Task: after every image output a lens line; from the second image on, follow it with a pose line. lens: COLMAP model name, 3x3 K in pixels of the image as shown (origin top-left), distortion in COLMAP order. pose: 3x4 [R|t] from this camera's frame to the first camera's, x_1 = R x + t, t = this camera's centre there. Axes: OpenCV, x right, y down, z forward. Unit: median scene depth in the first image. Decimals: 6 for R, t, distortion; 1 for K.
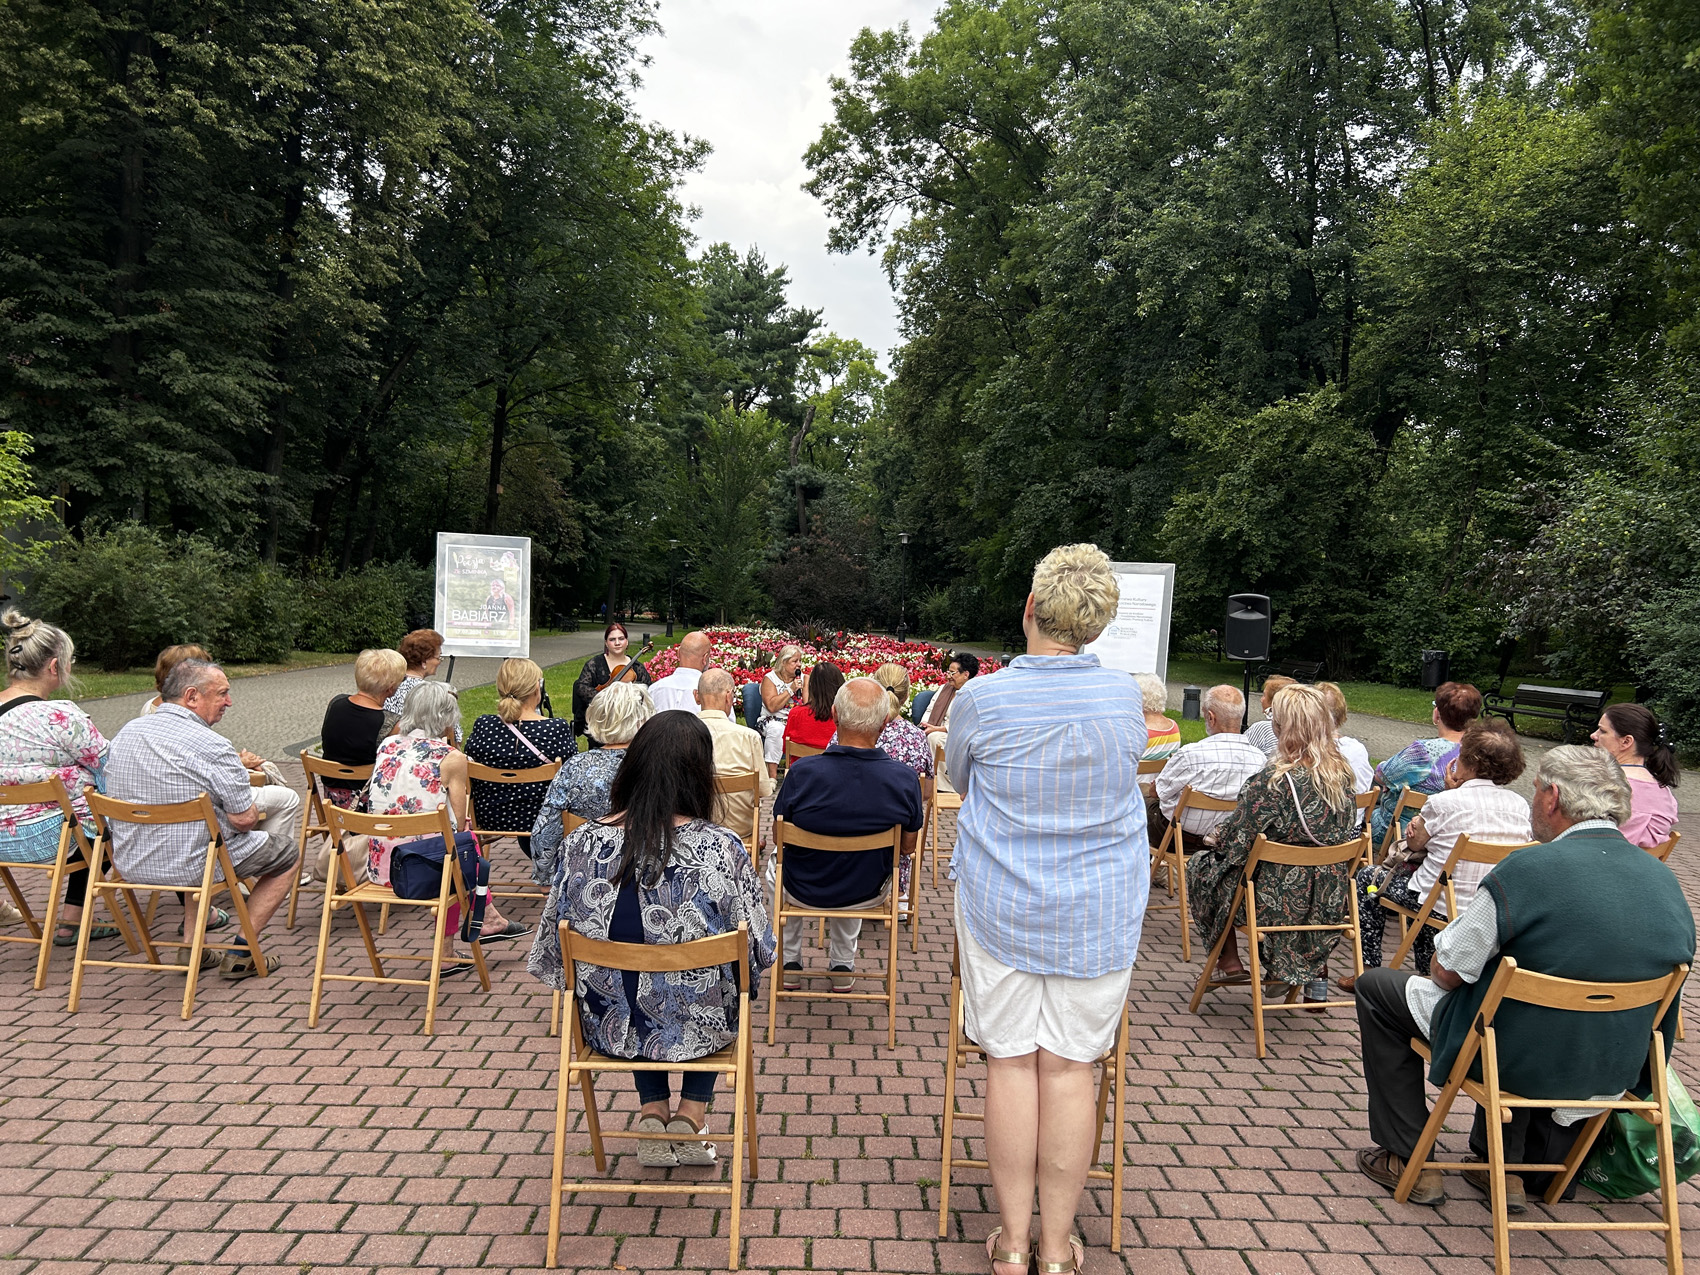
lens RADIAL K [[1276.9, 0, 853.8], [0, 1276.9, 646.1], [0, 0, 1]] dist [0.045285, -0.000982]
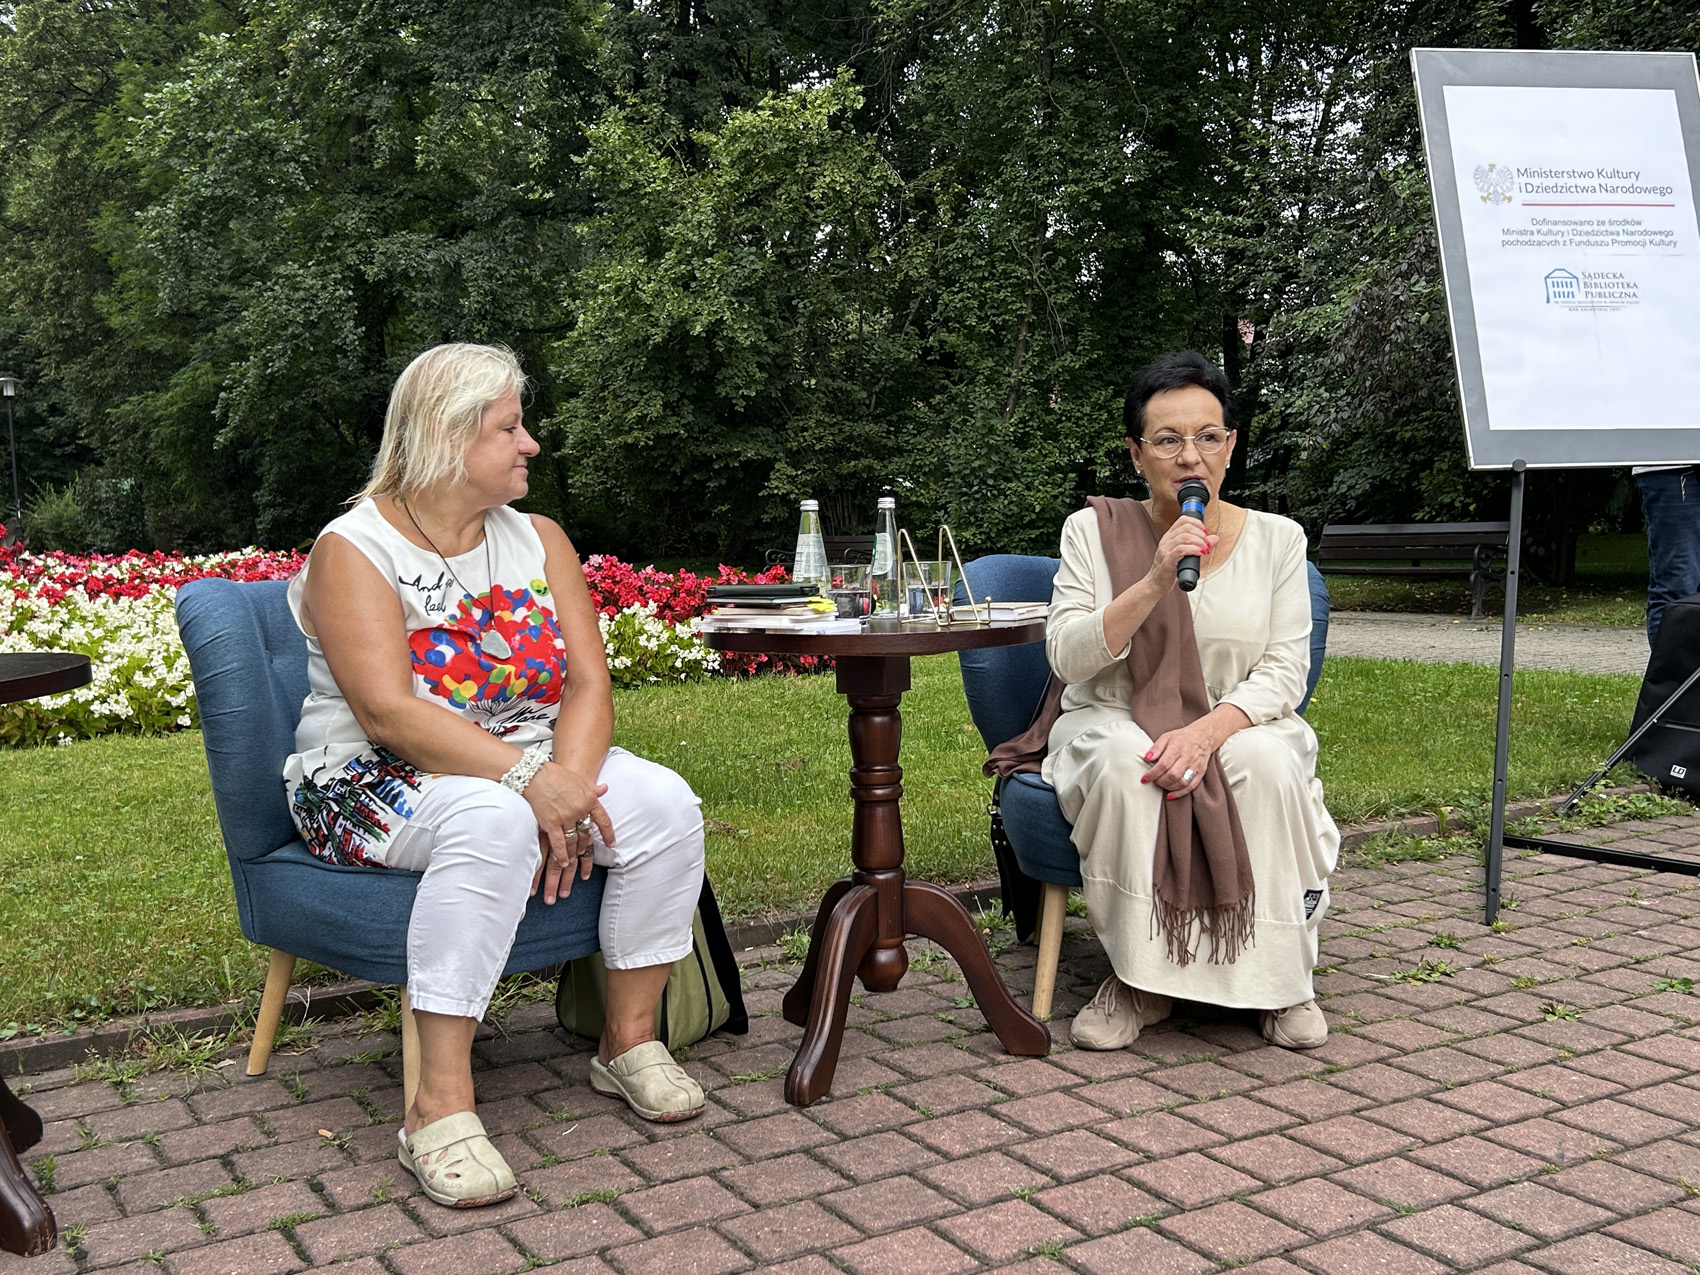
lens RADIAL K [[1750.3, 0, 824.4], [0, 1750.3, 639.4], [0, 0, 1]] dist [0.050551, 0.000000]
pose [[0.875324, -0.091270, 0.474846, -0.044567], [0.072234, 0.995687, 0.058225, 0.010996], [-0.478112, -0.016666, 0.878141, 0.265357]]
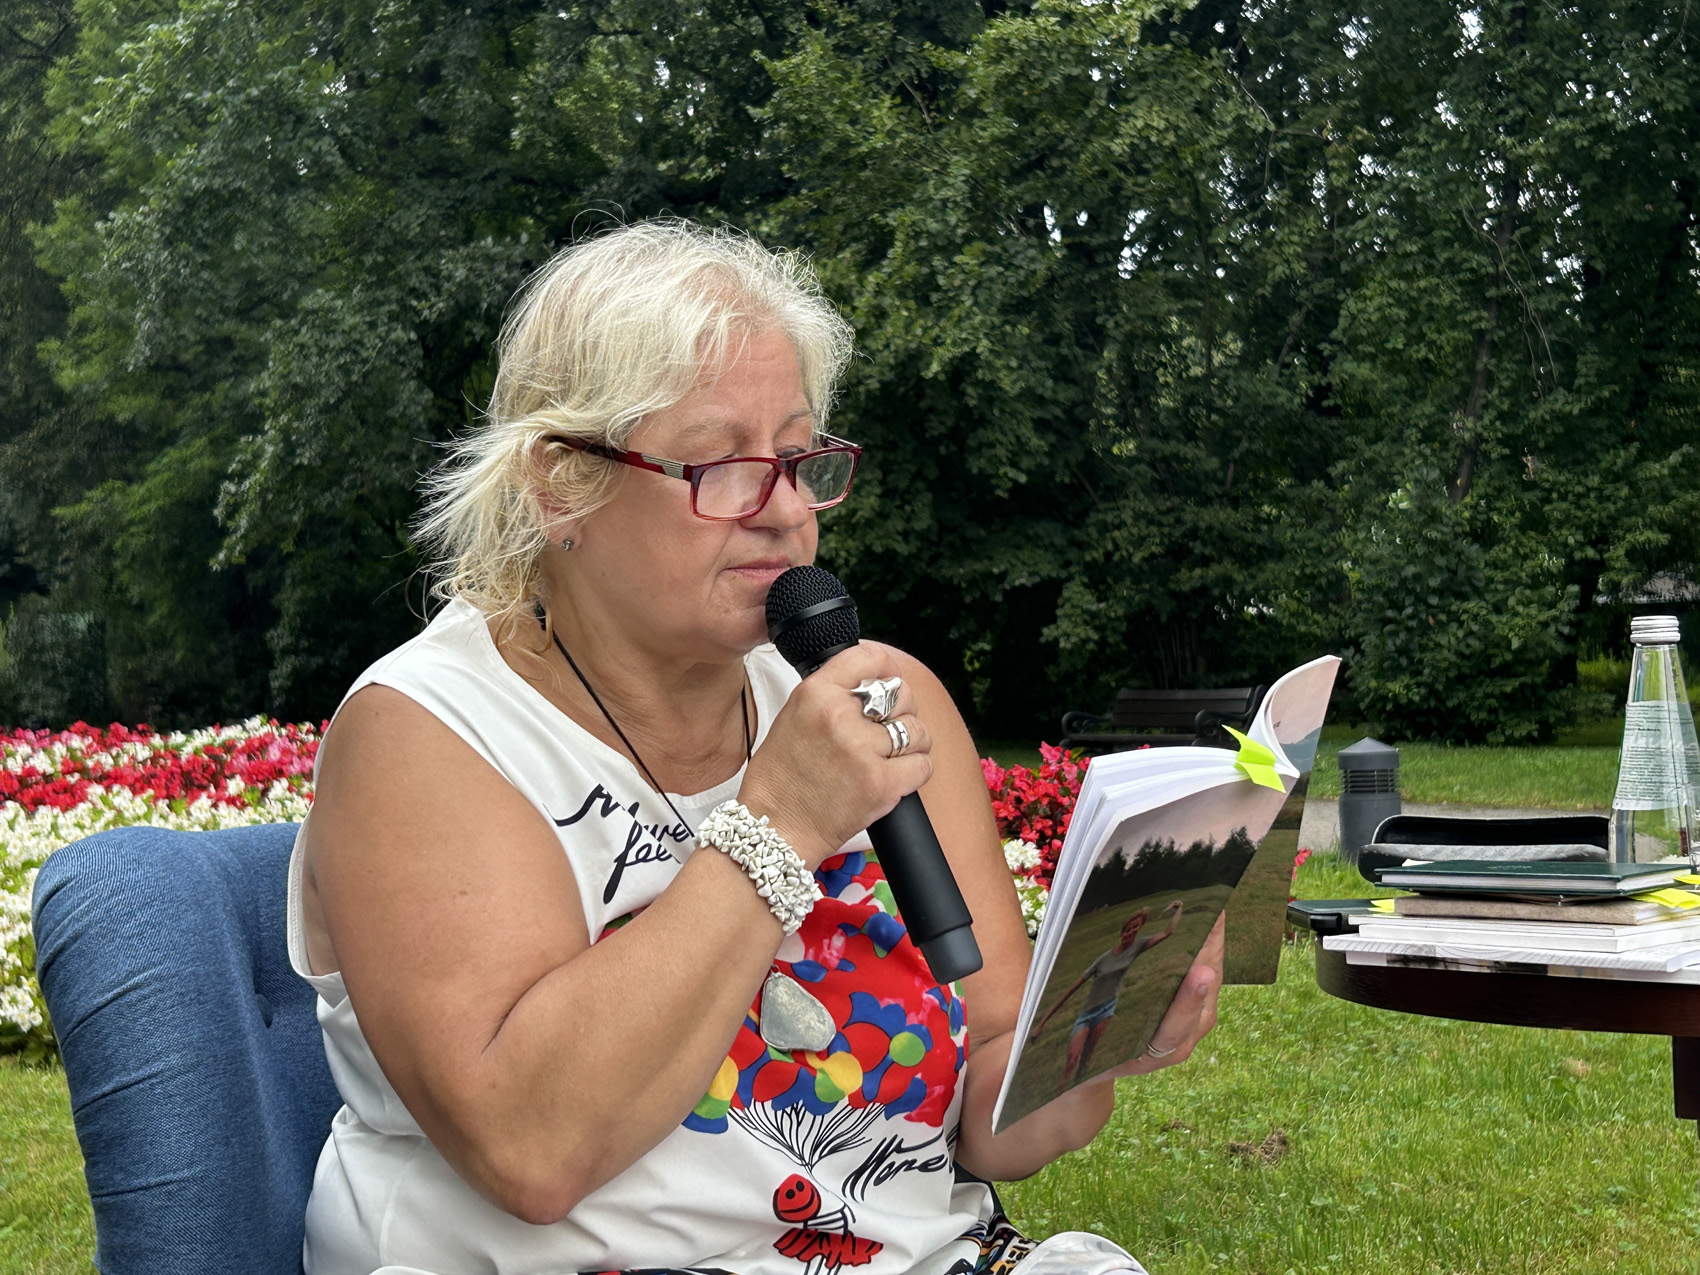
lens RADIAL K [[2673.2, 0, 816.3], [0, 2673.2, 599.5], [0, 0, 1]] dist [0.109834, 0.000000]
pose [[0.922467, -0.057017, 0.381843, -0.036062], [0.079277, 0.995933, -0.042807, 0.009540], [-0.377849, 0.069759, 0.923235, 0.307179]]
